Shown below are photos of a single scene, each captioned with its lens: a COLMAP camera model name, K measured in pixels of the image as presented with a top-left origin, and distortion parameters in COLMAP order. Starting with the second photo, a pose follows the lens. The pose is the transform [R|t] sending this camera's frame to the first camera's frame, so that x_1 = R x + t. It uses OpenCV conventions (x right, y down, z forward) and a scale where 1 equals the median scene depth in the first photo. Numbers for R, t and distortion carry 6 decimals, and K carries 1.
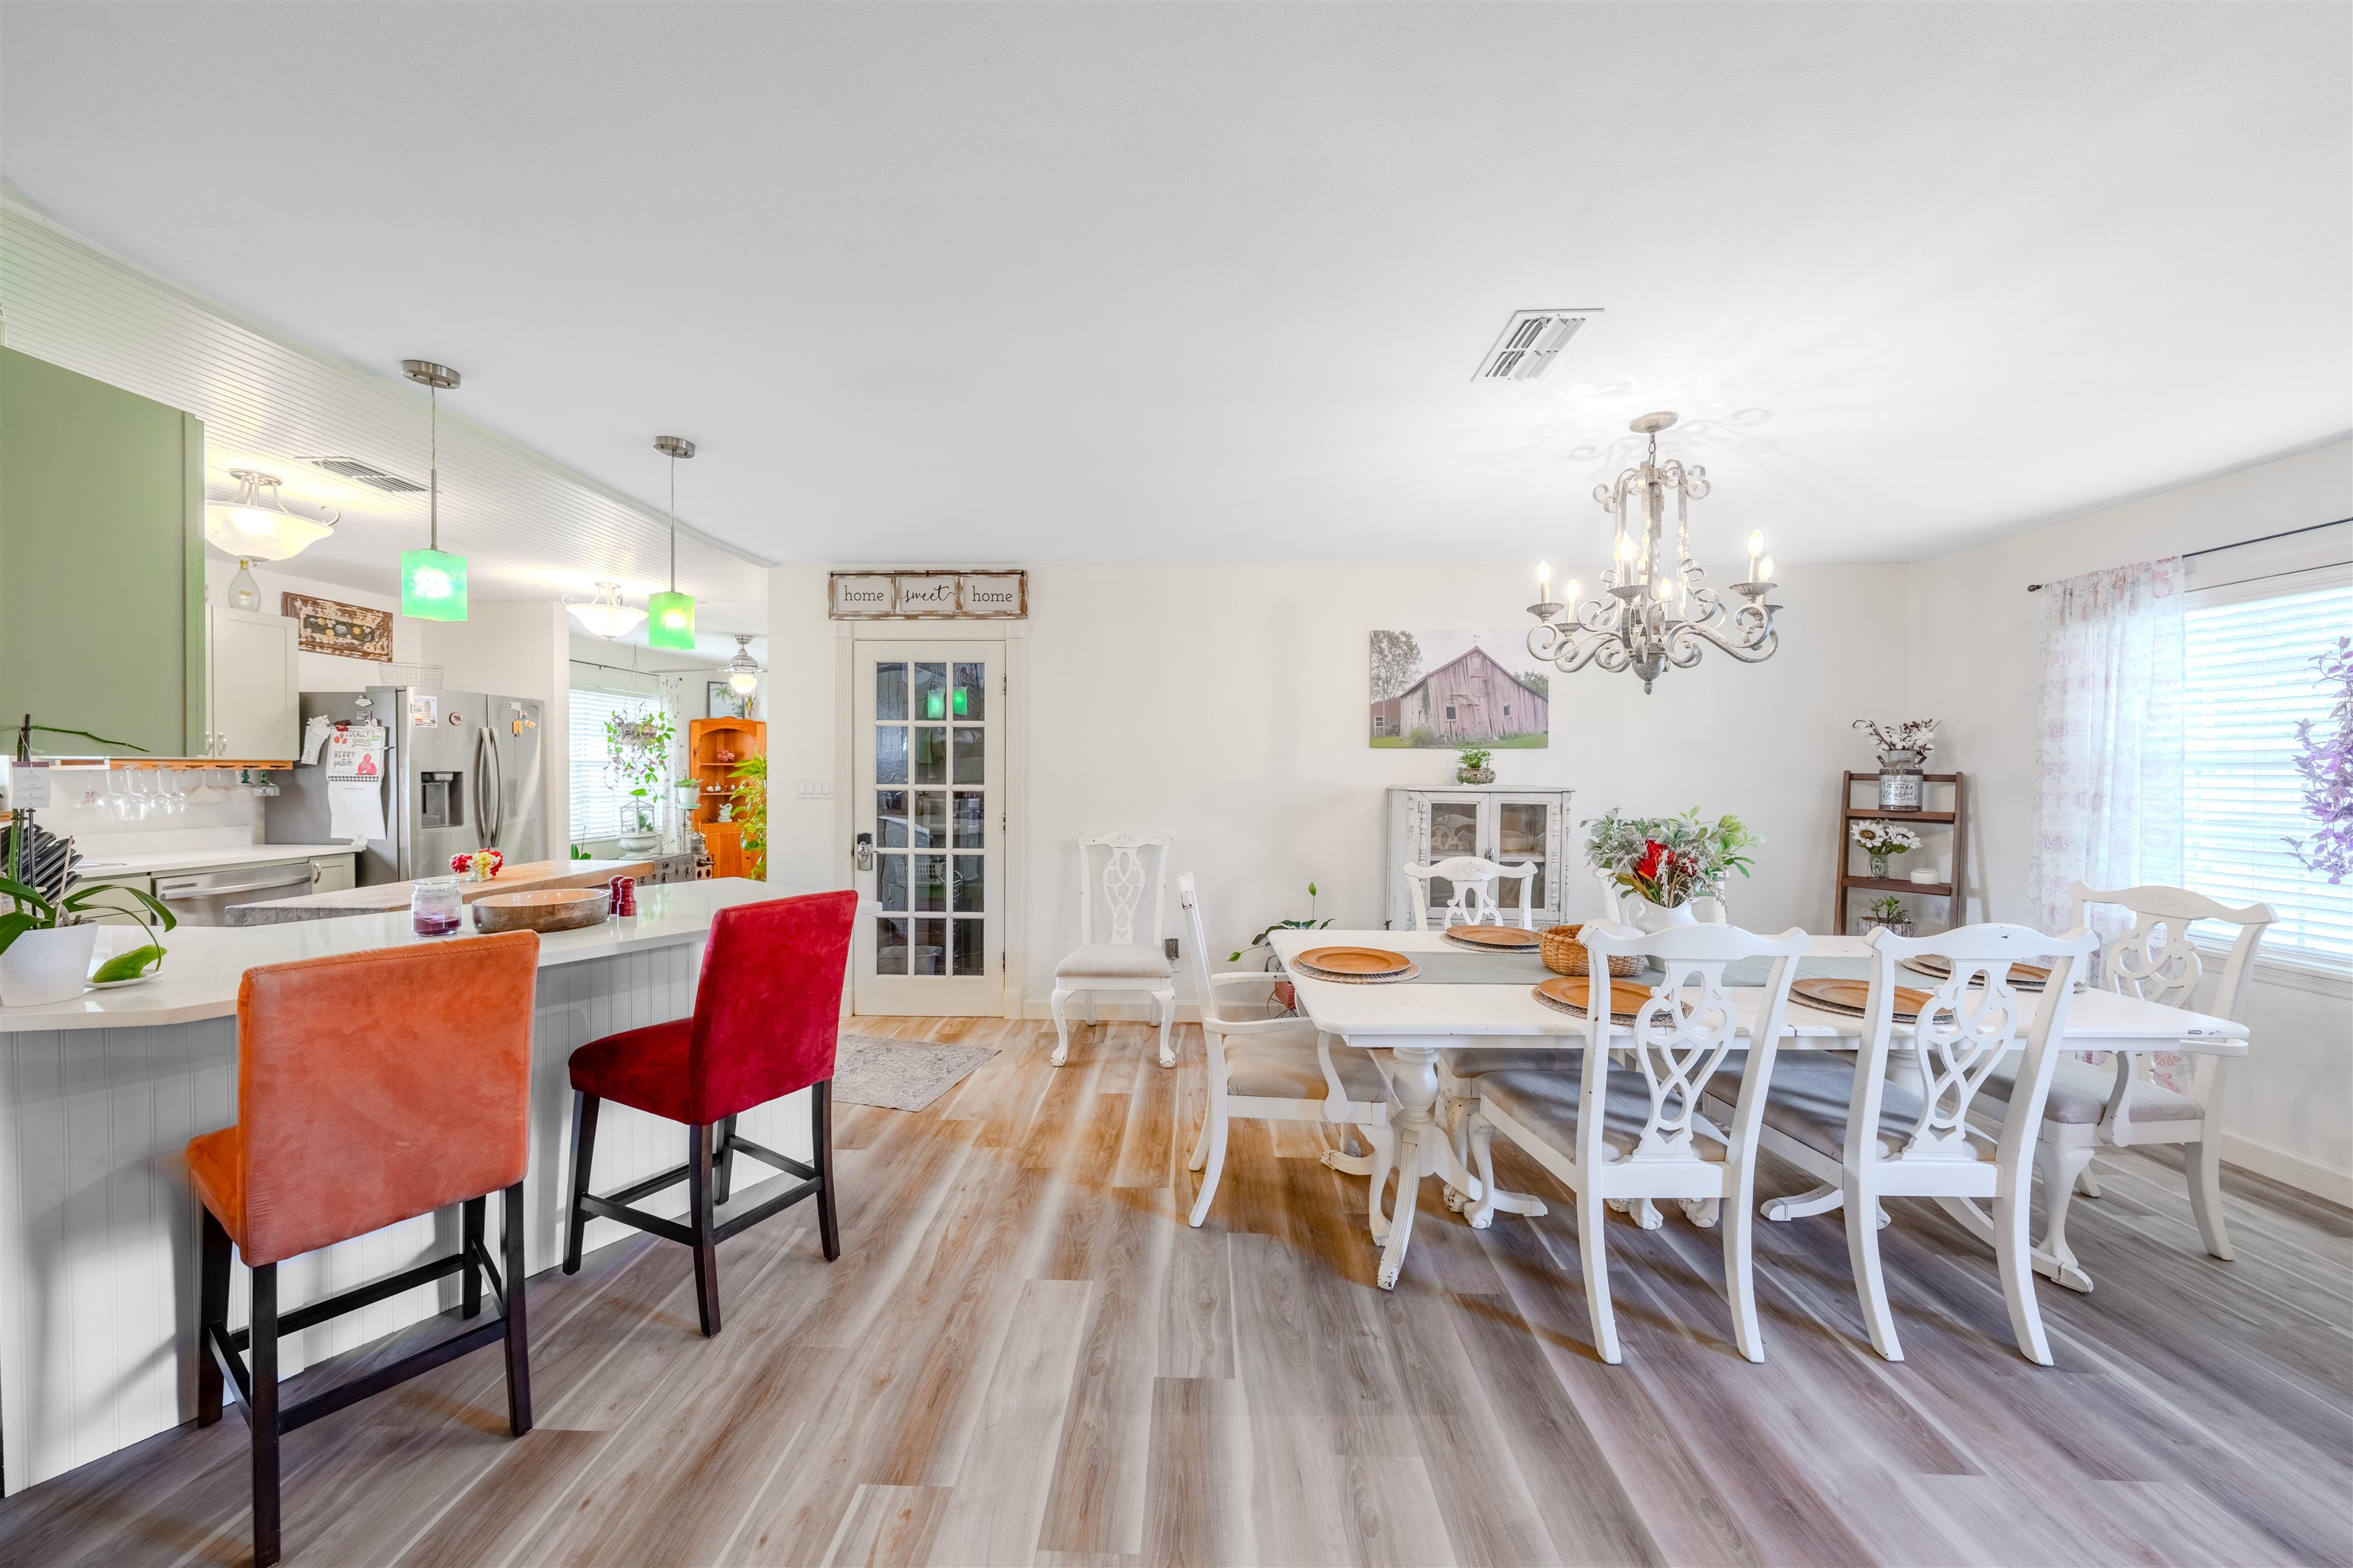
lens RADIAL K [[800.8, 0, 1176.4], [0, 800.8, 788.1], [0, 0, 1]] dist [-0.004935, 0.000710]
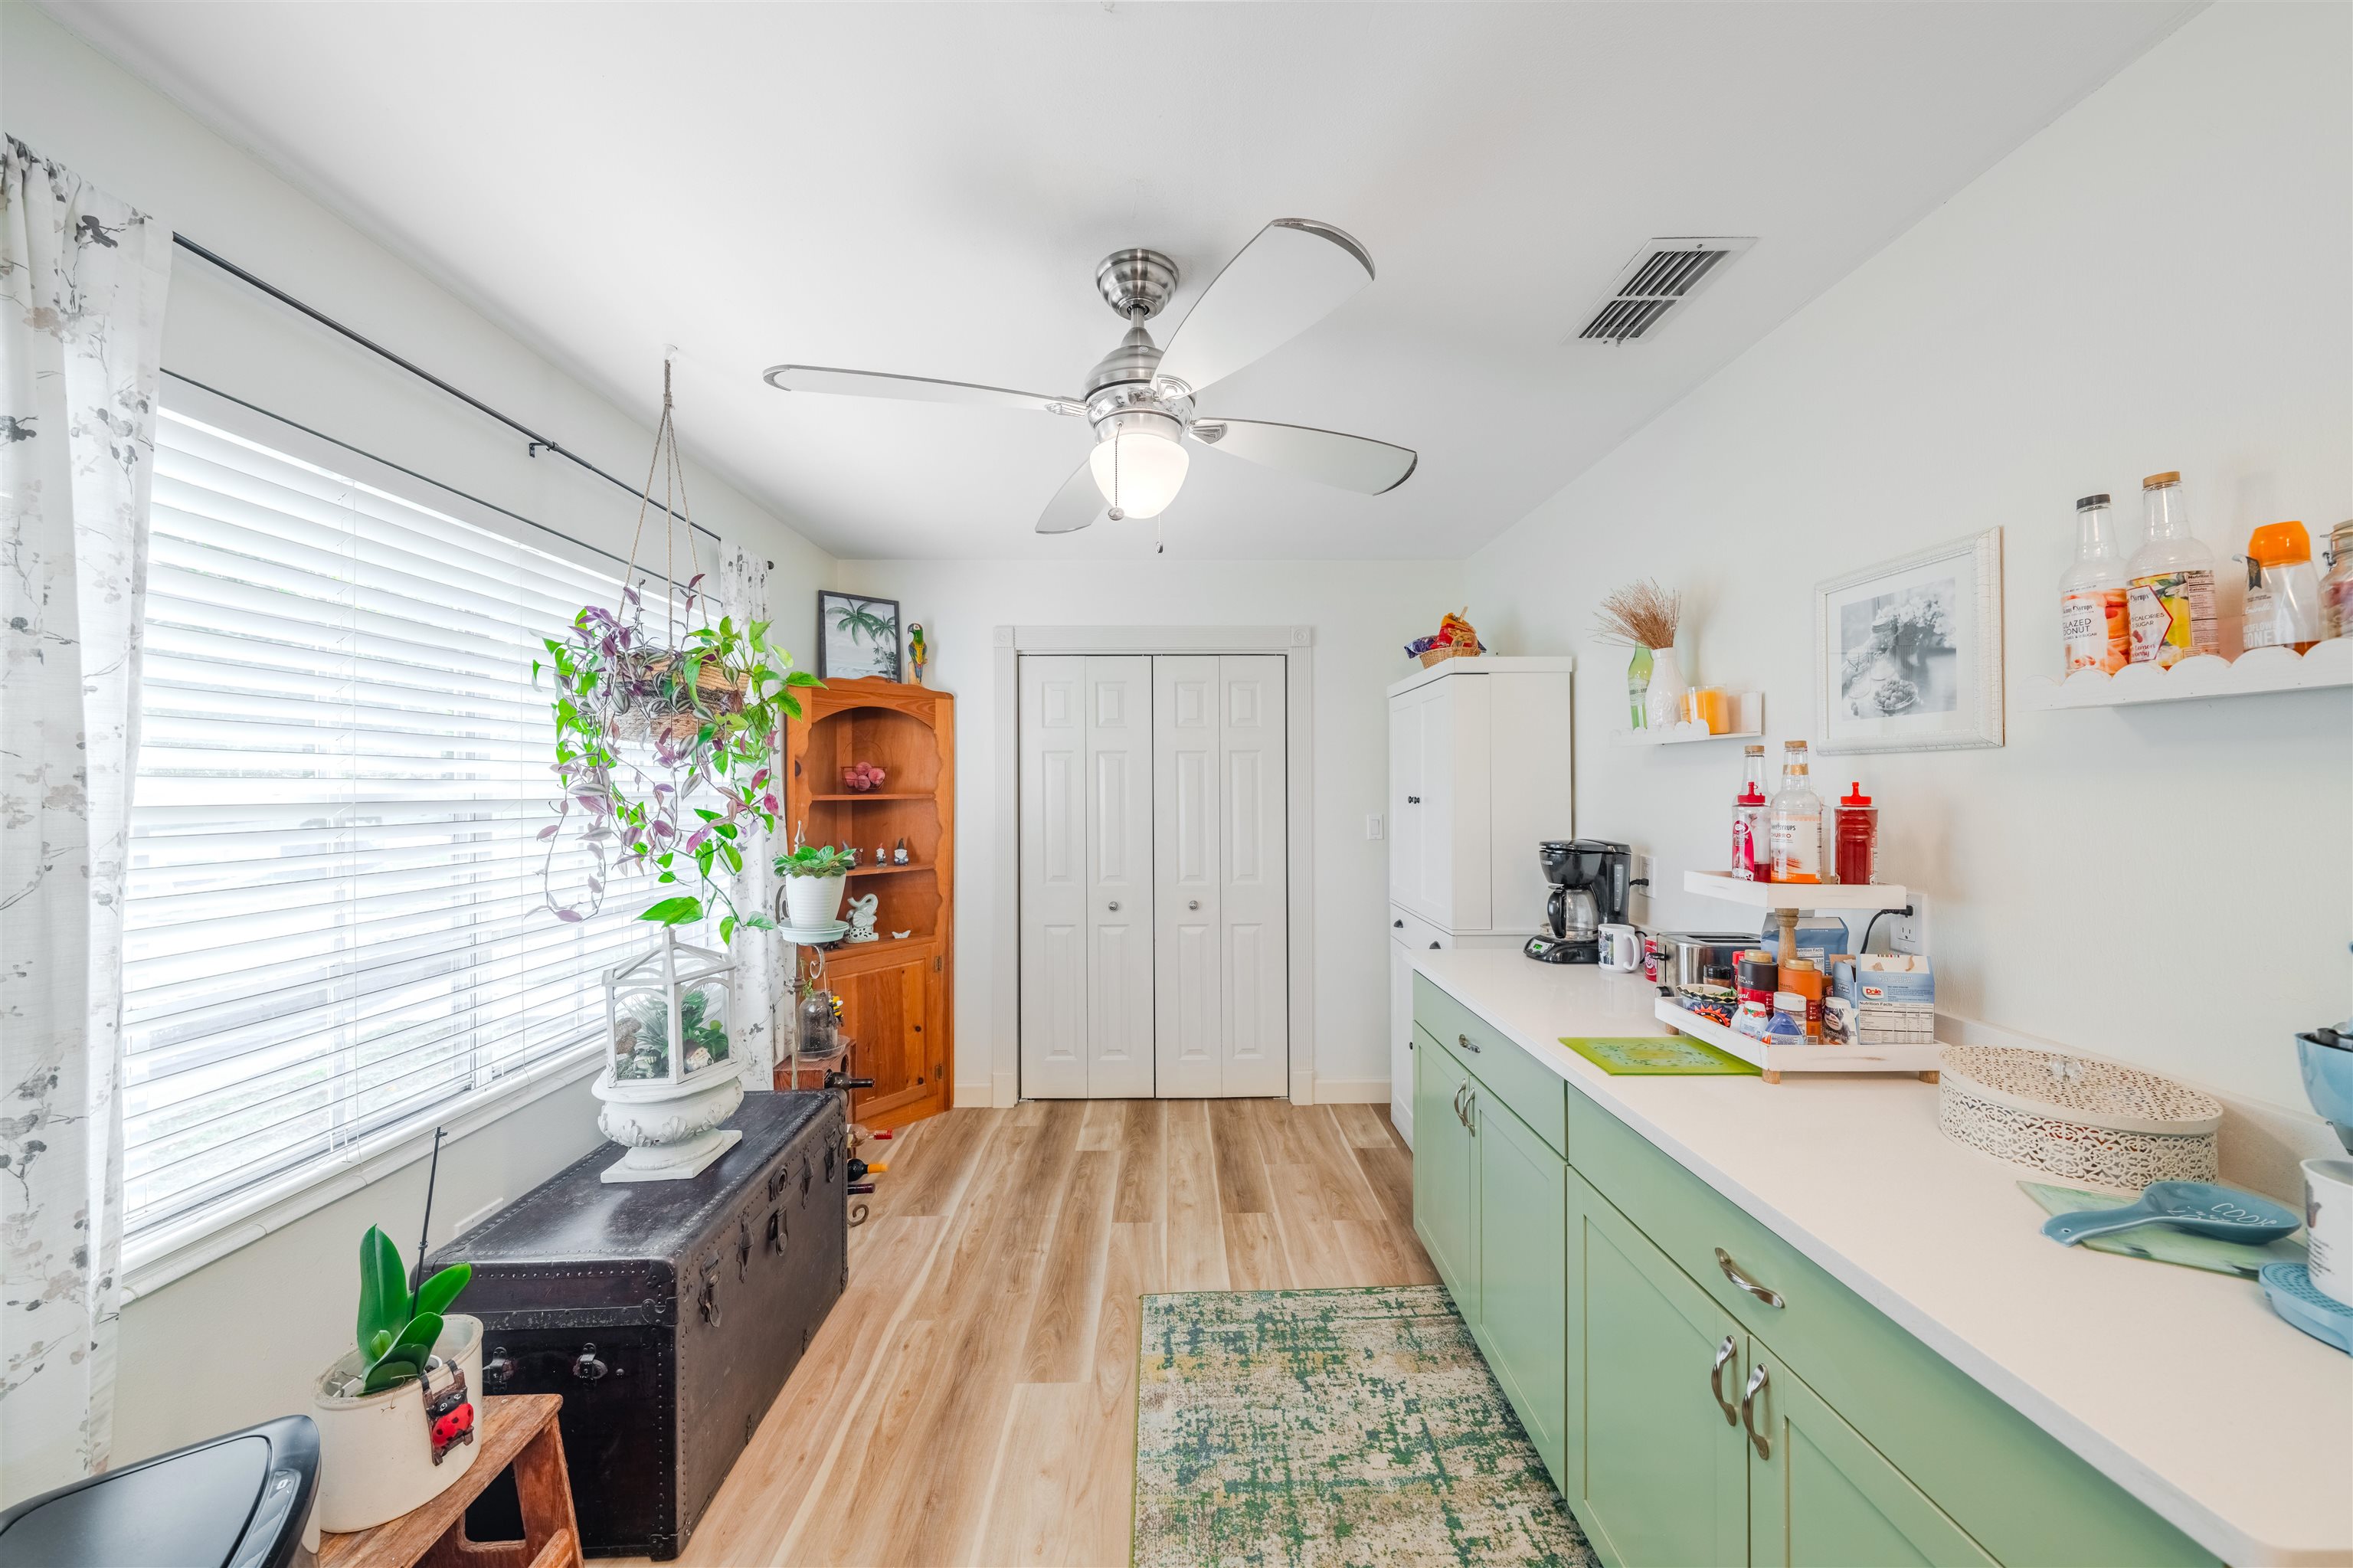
lens RADIAL K [[800.8, 0, 1179.1], [0, 800.8, 784.4], [0, 0, 1]] dist [-0.004935, 0.000710]
pose [[0.999125, -0.012088, 0.040040, -0.454491], [0.013058, 0.999625, -0.024058, -0.026053], [-0.039734, 0.024559, 0.998908, 0.639334]]
